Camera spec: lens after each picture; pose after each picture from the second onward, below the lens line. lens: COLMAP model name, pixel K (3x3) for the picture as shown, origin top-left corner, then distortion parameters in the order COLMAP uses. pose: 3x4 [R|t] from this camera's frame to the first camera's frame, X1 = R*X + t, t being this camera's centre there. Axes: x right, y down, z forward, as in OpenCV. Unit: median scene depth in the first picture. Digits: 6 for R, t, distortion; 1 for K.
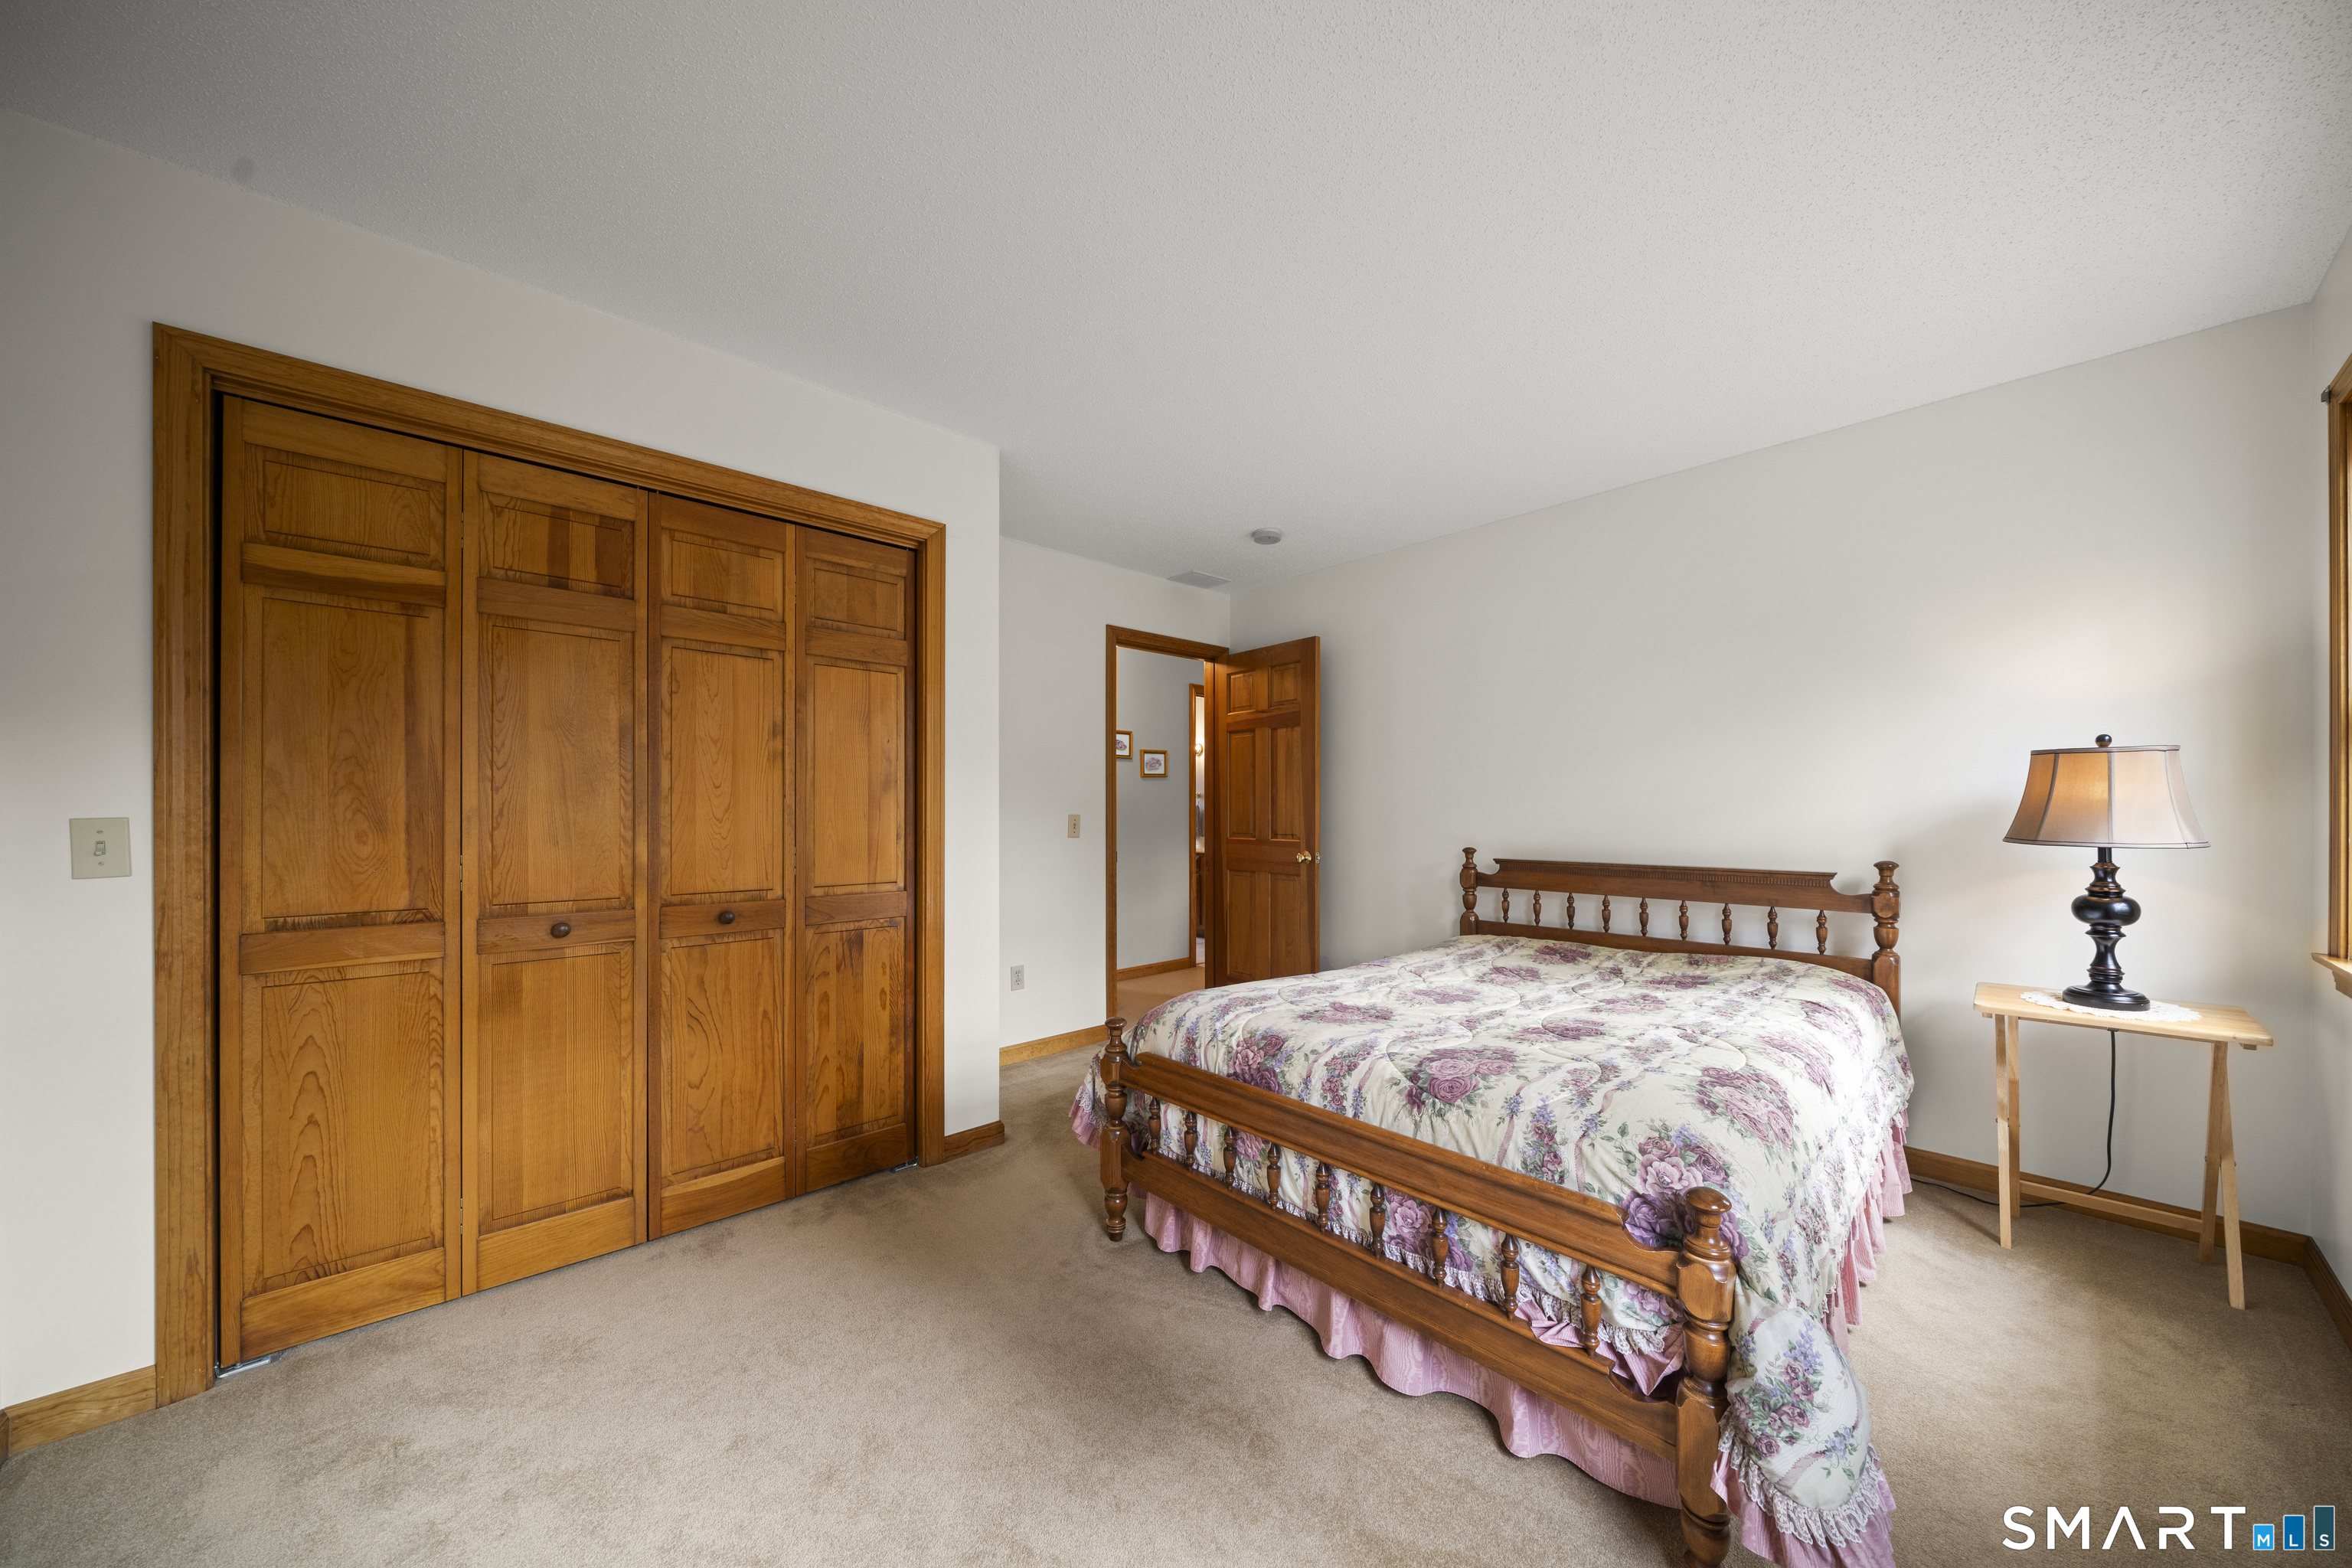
lens RADIAL K [[825.0, 0, 1175.5], [0, 825.0, 831.2], [0, 0, 1]] dist [-0.001969, -0.000194]
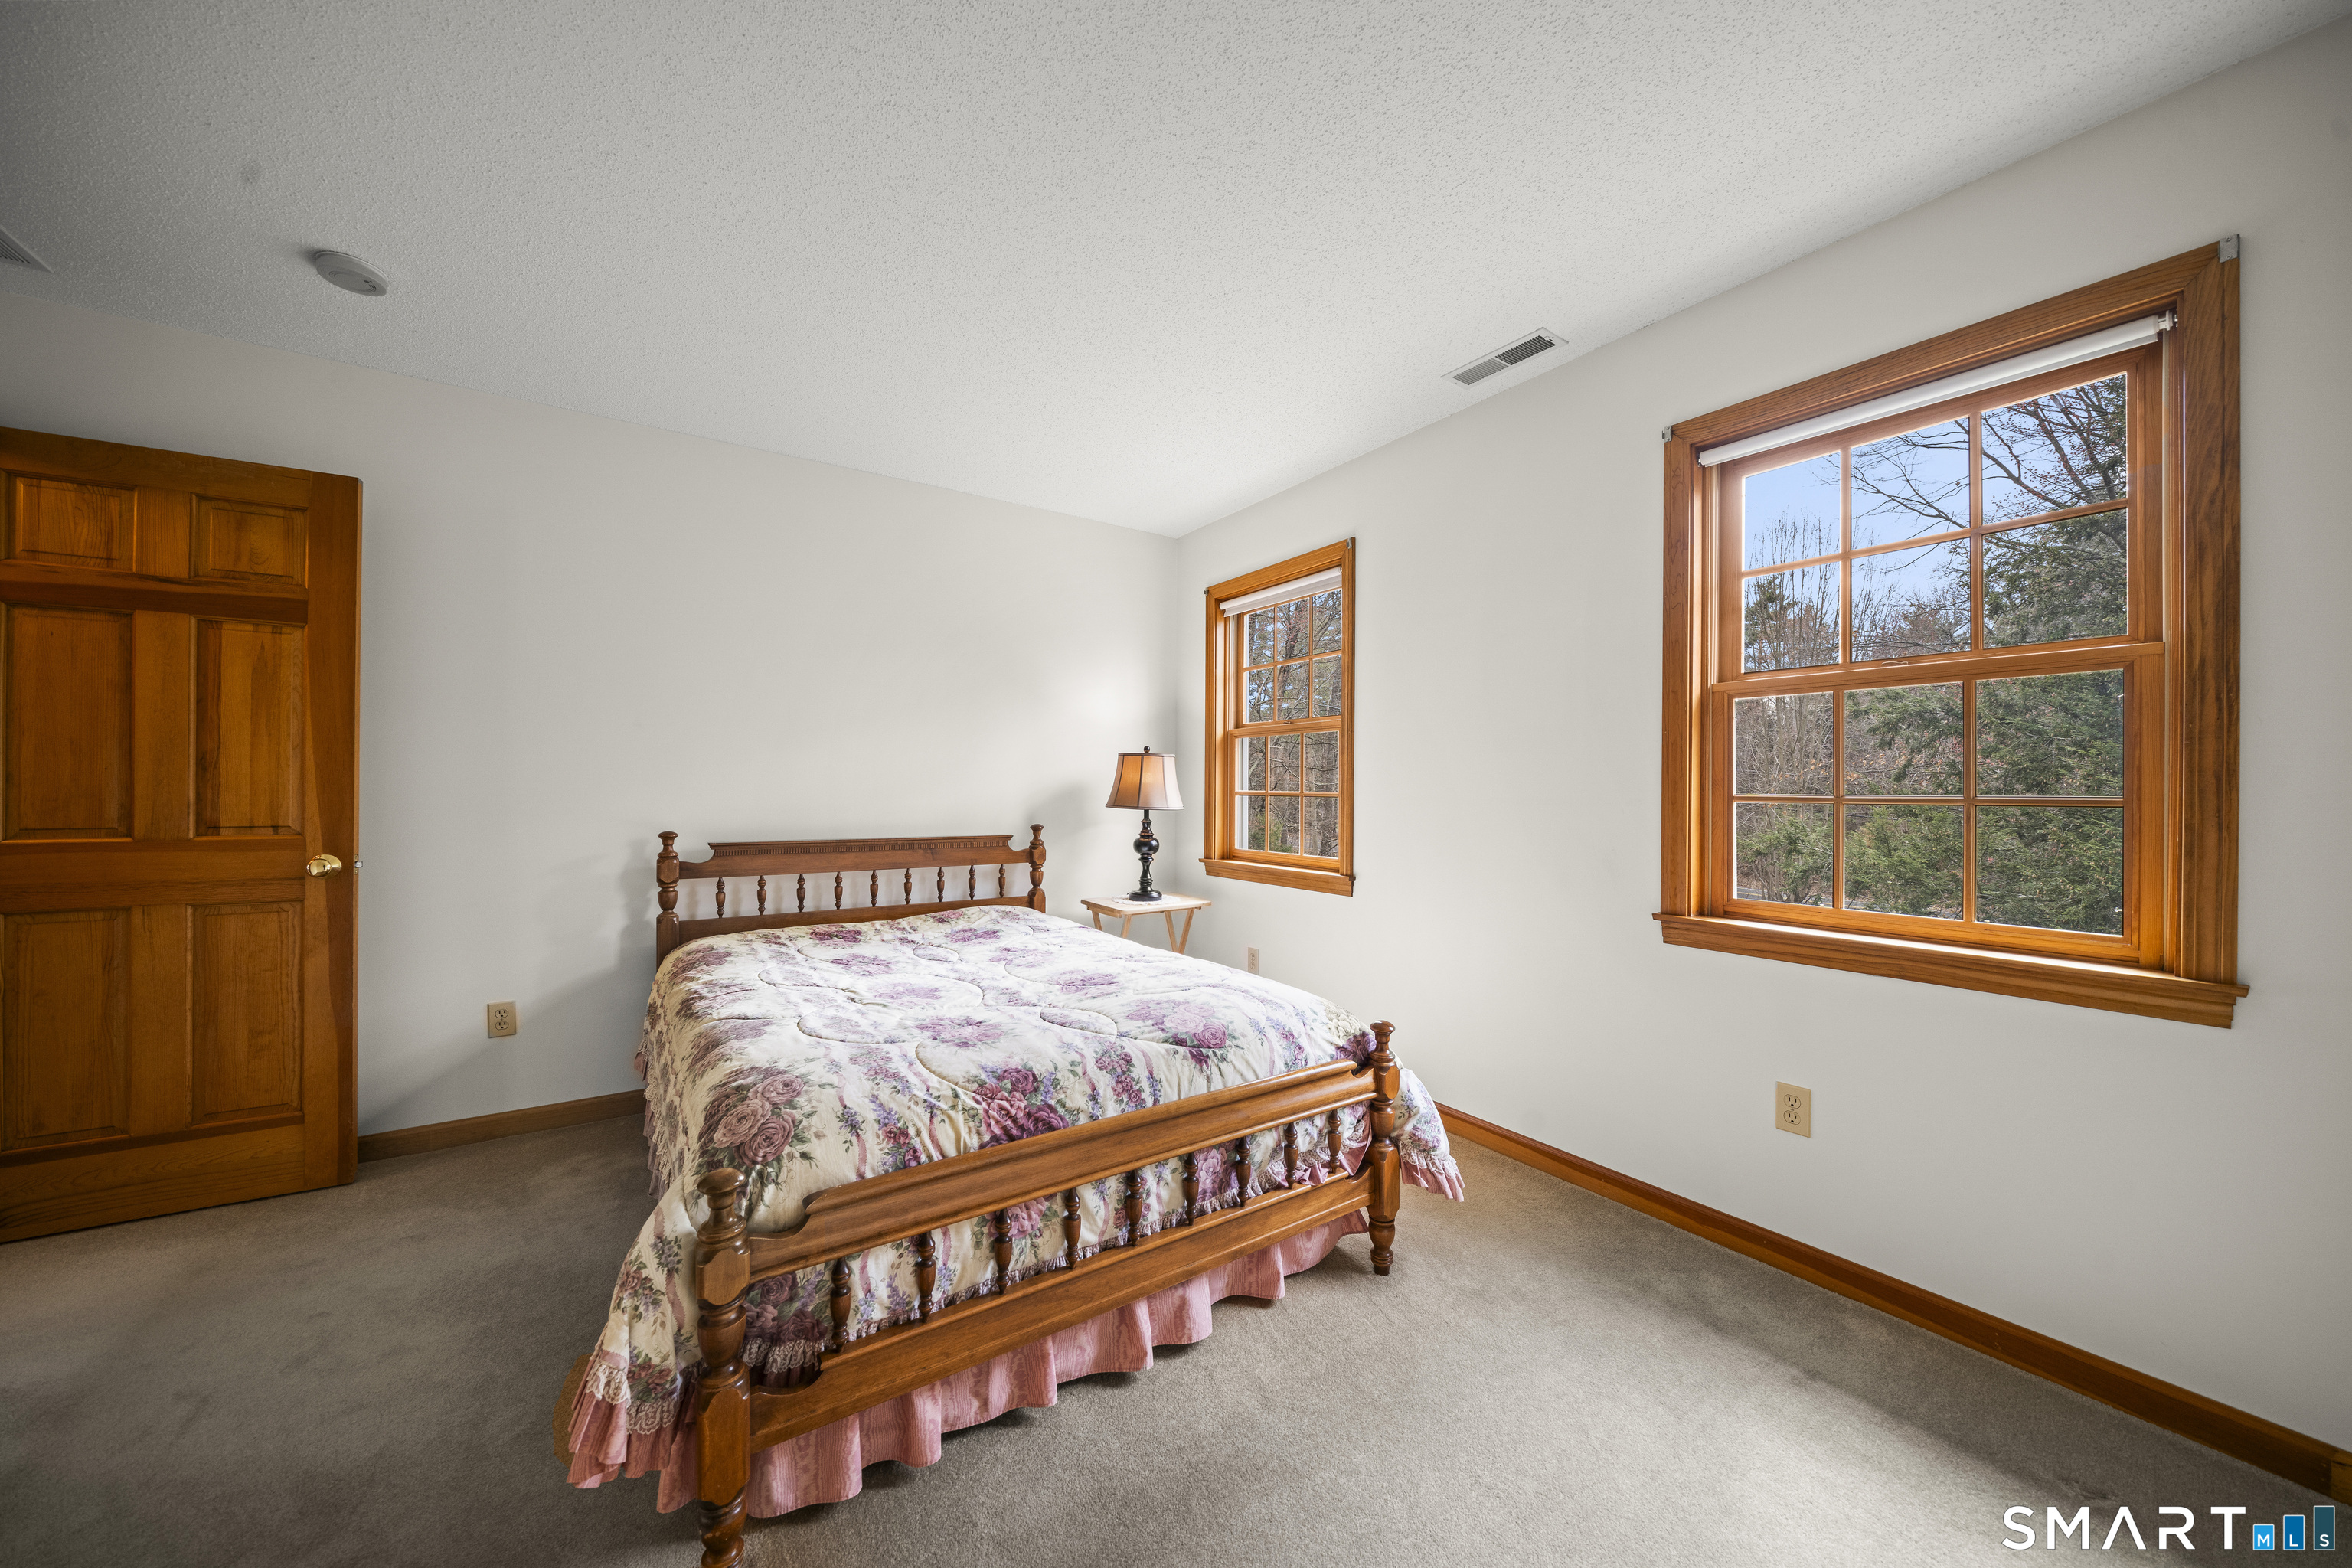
lens RADIAL K [[816.5, 0, 1172.8], [0, 816.5, 802.1], [0, 0, 1]] dist [-0.001224, -0.000078]
pose [[0.148560, -0.011966, 0.988831, -0.575603], [0.017592, 0.999801, 0.009456, -0.012624], [-0.988747, 0.015991, 0.148740, 0.662879]]
